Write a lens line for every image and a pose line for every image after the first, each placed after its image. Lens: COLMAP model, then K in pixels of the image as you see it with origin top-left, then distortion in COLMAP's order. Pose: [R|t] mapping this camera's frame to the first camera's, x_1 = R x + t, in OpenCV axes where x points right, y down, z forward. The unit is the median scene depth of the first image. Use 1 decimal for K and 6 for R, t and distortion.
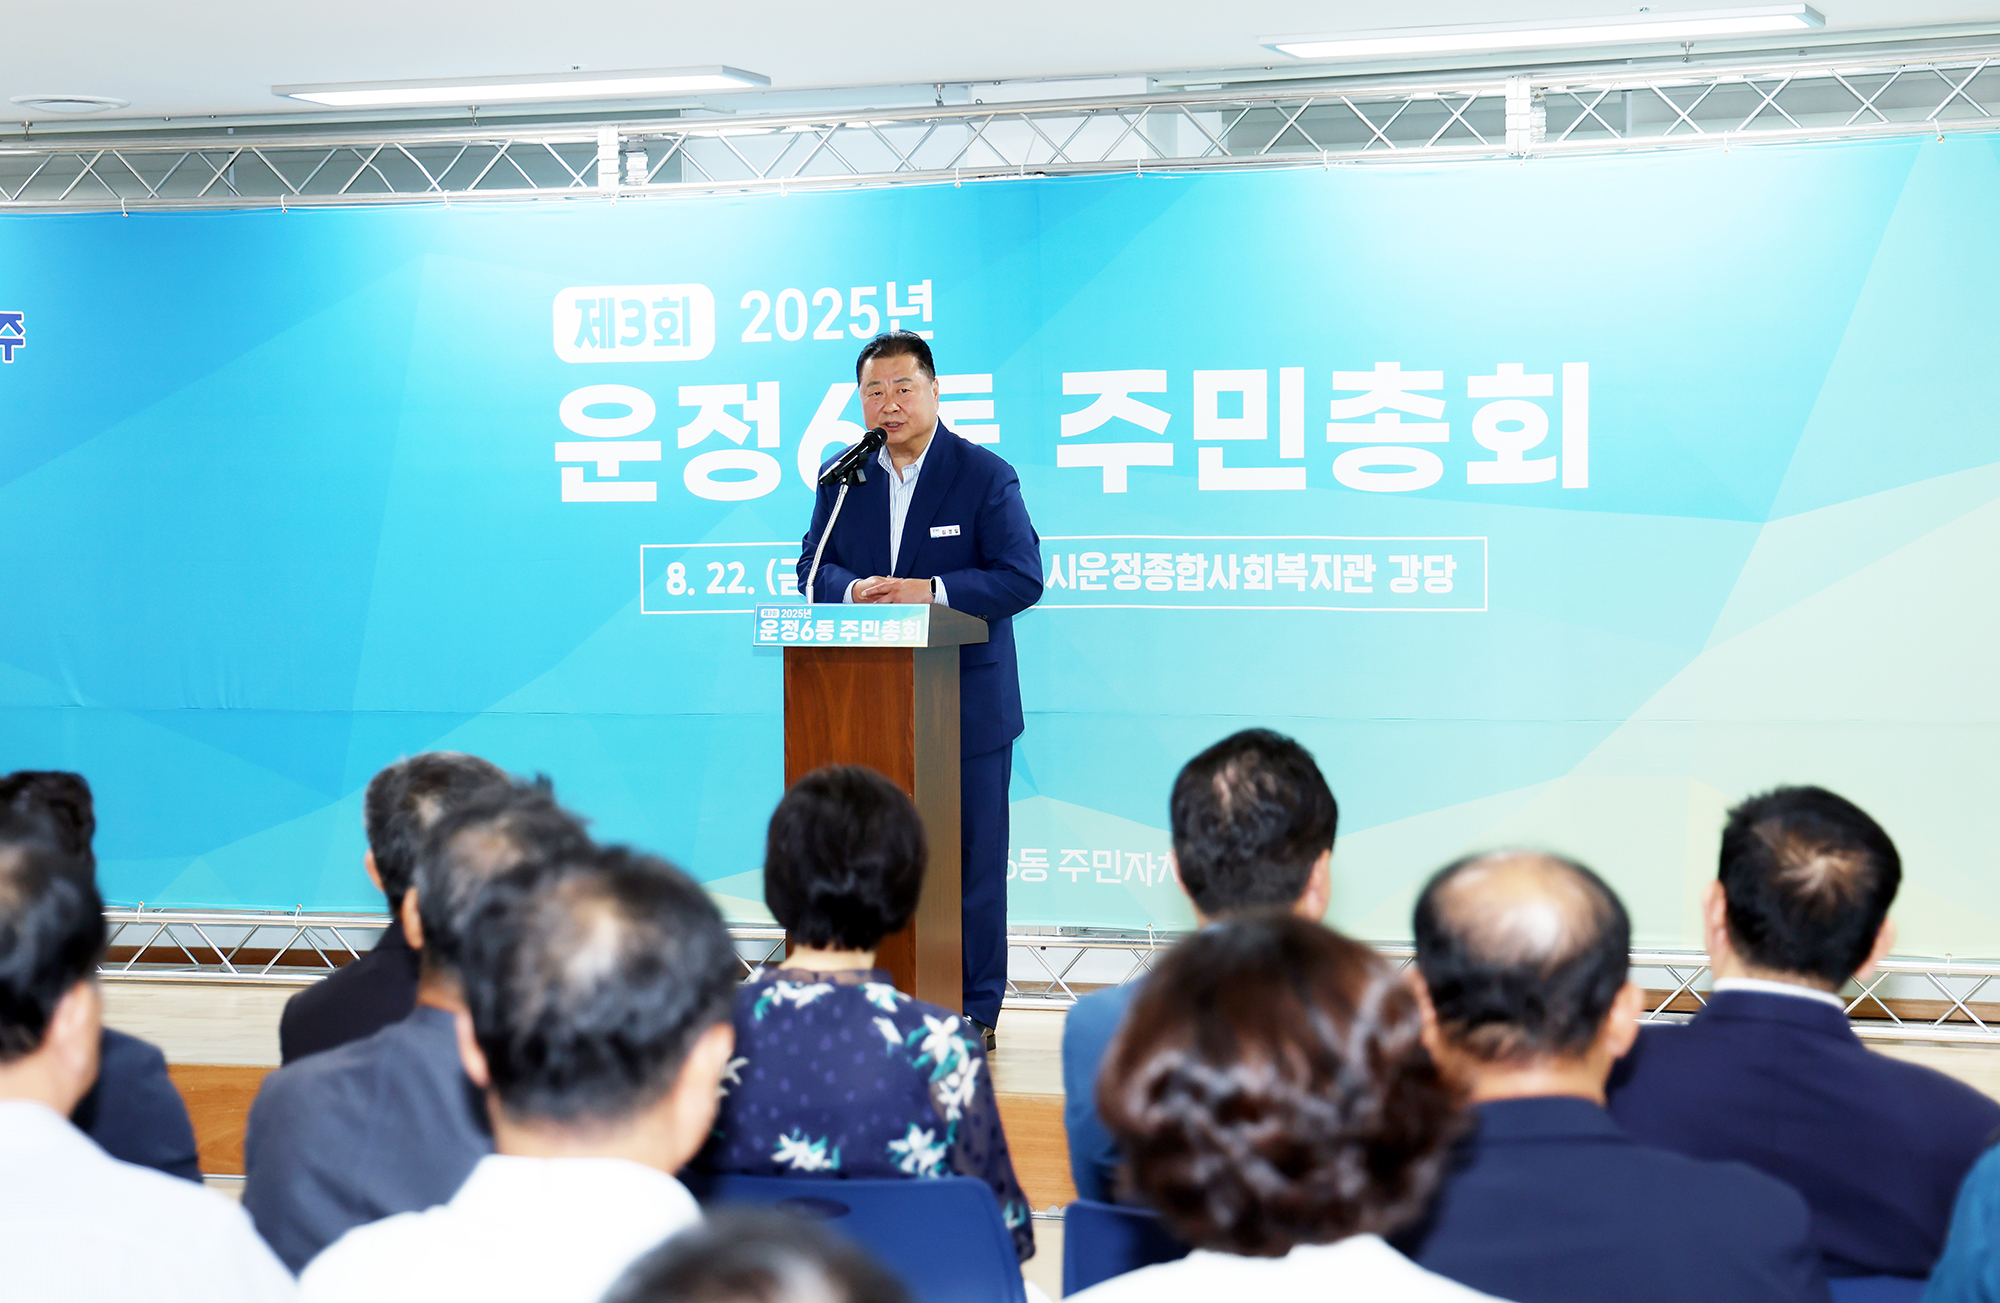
lens RADIAL K [[4275.6, 0, 928.5], [0, 4275.6, 665.6], [0, 0, 1]] dist [0.198683, 0.000000]
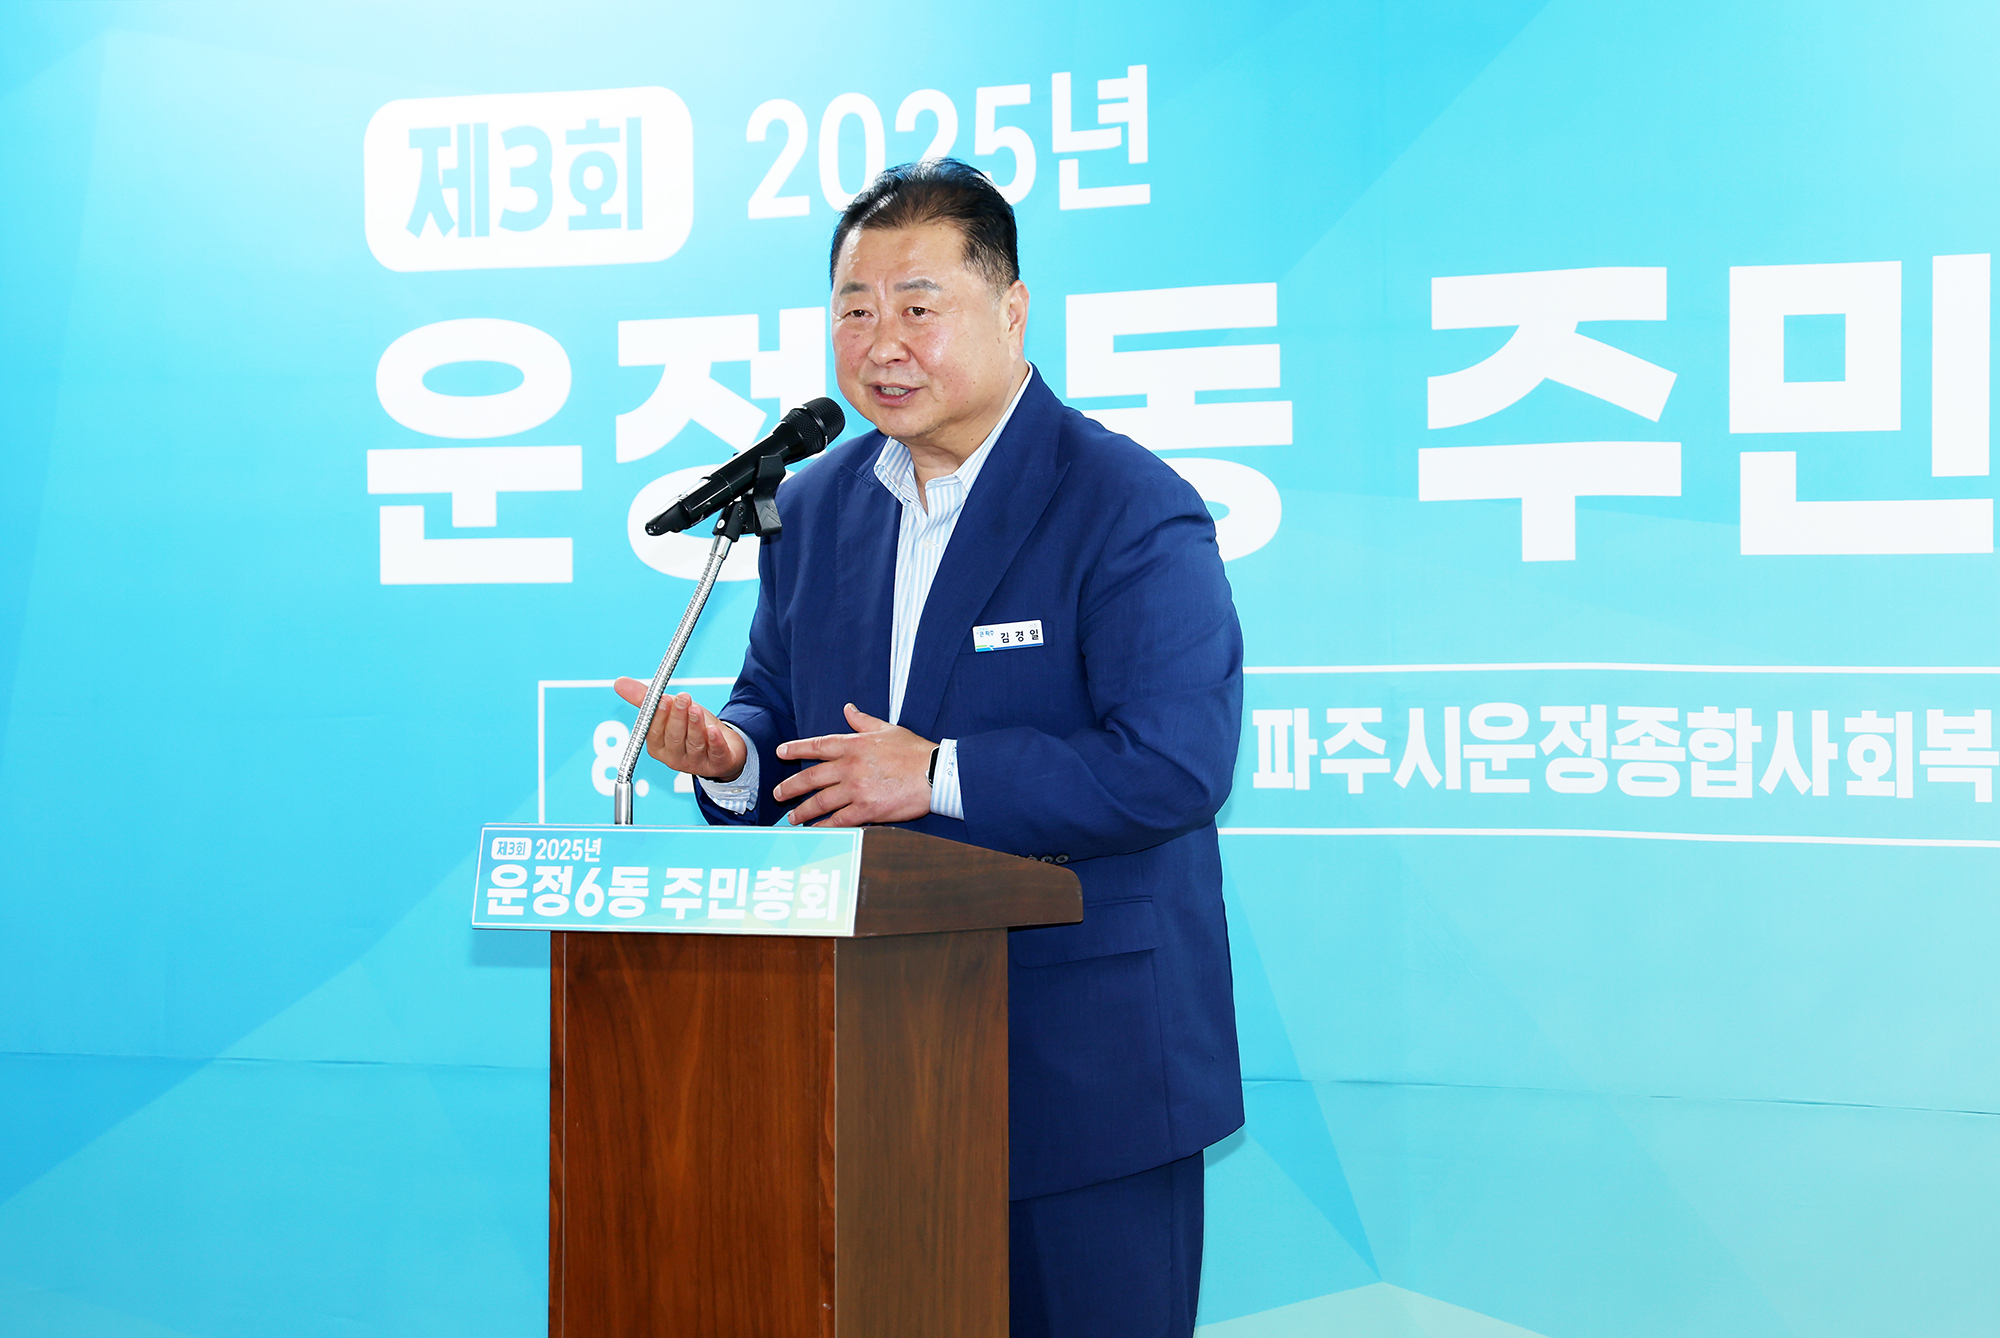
lens RADIAL K [[6929.0, 0, 995.8], [0, 6929.0, 609.3], [0, 0, 1]] dist [0.675831, 0.000000]
pose [[0.980723, 0.002293, -0.195388, 0.123278], [-0.010060, 0.999198, -0.038767, -0.008714], [0.195142, 0.039985, 0.979960, 0.320771]]
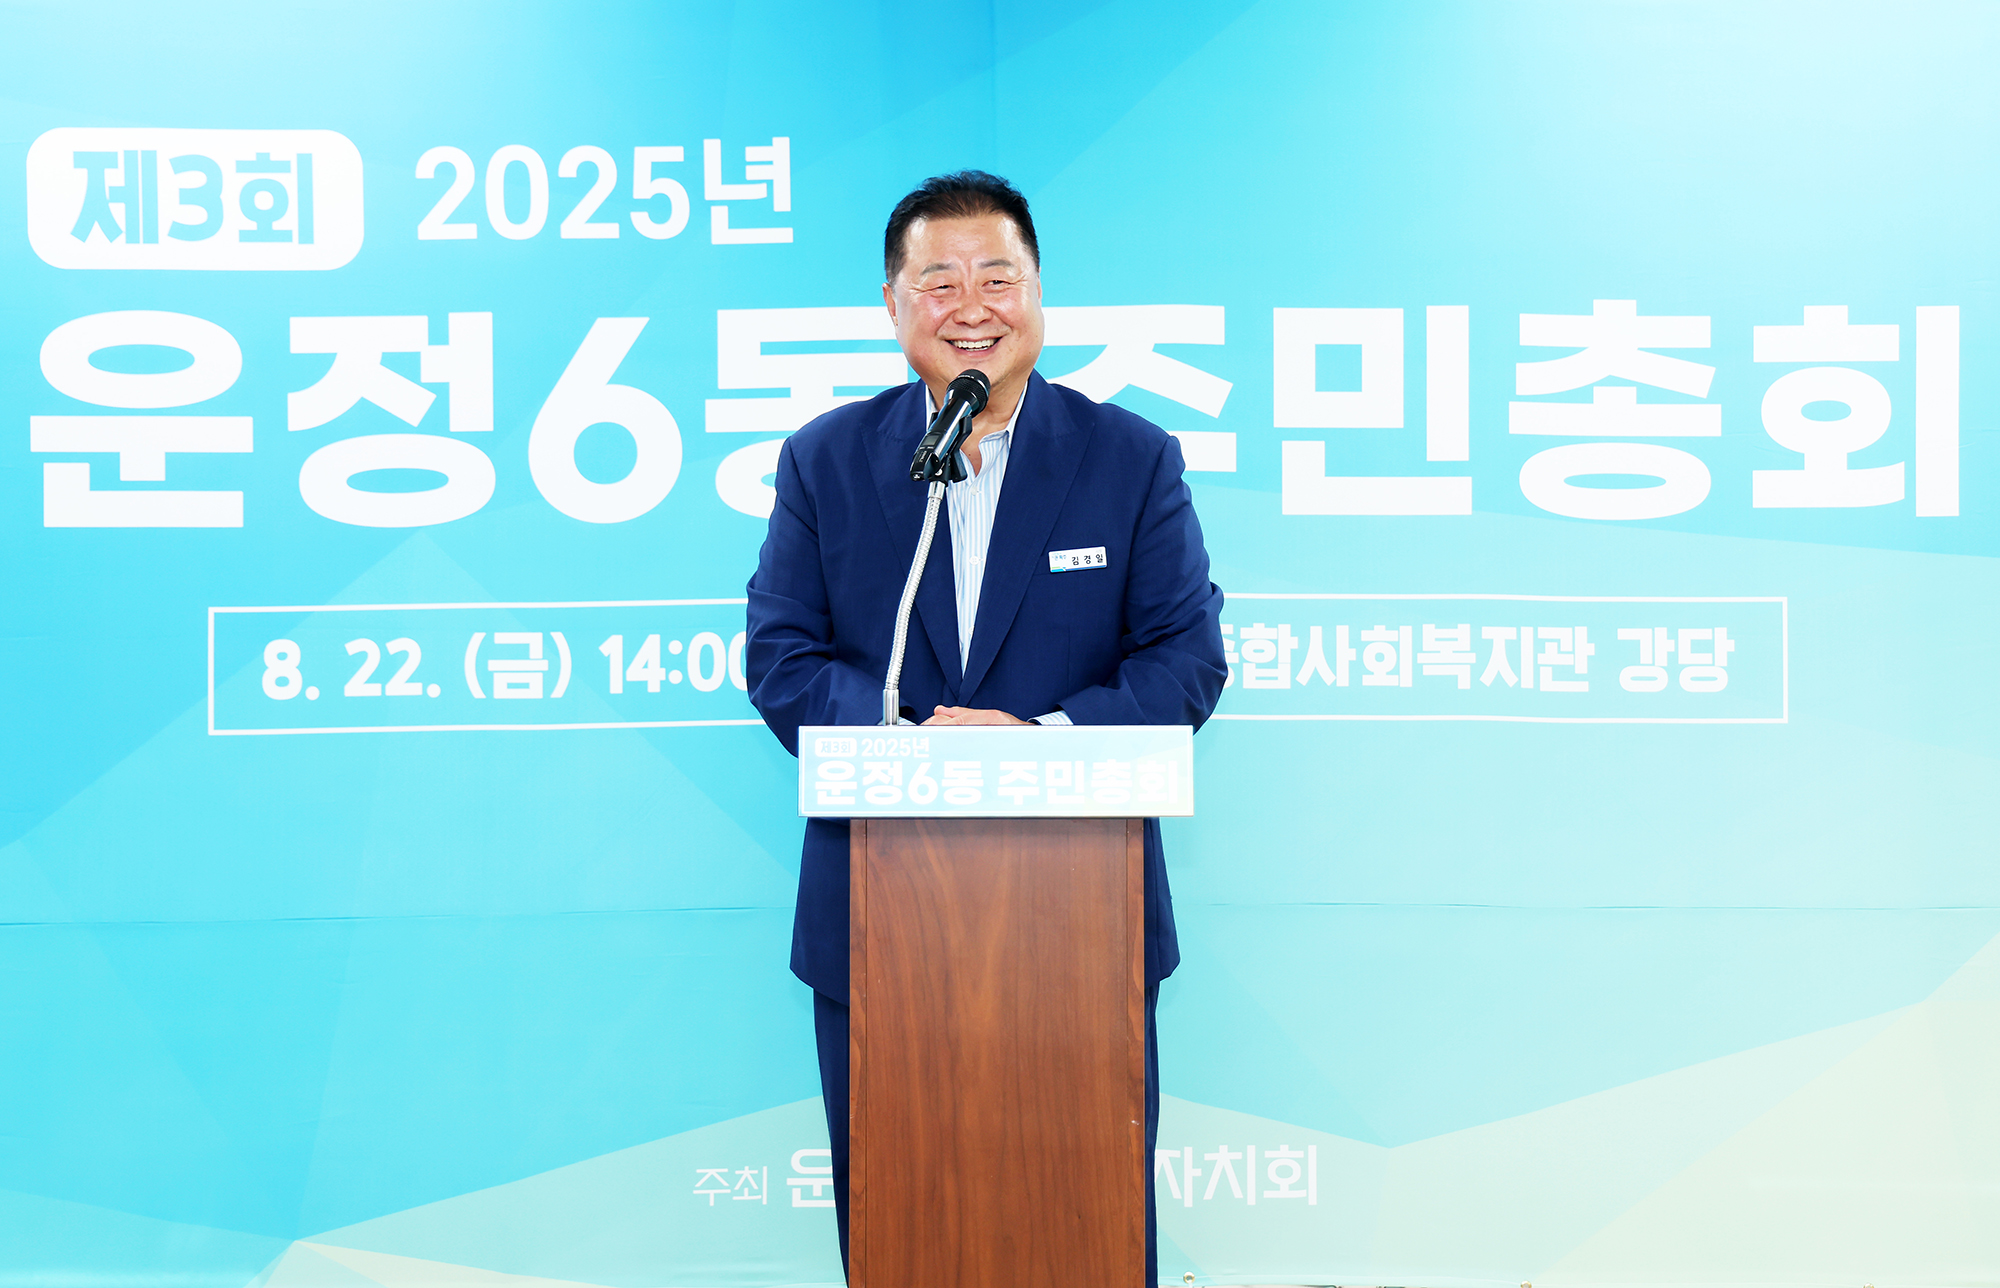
lens RADIAL K [[3629.2, 0, 1044.6], [0, 3629.2, 569.9], [0, 0, 1]] dist [0.213222, 0.000000]
pose [[0.926160, 0.006922, 0.377067, -0.150175], [0.009163, 0.999123, -0.040848, -0.013593], [-0.377019, 0.041287, 0.925285, 0.552583]]
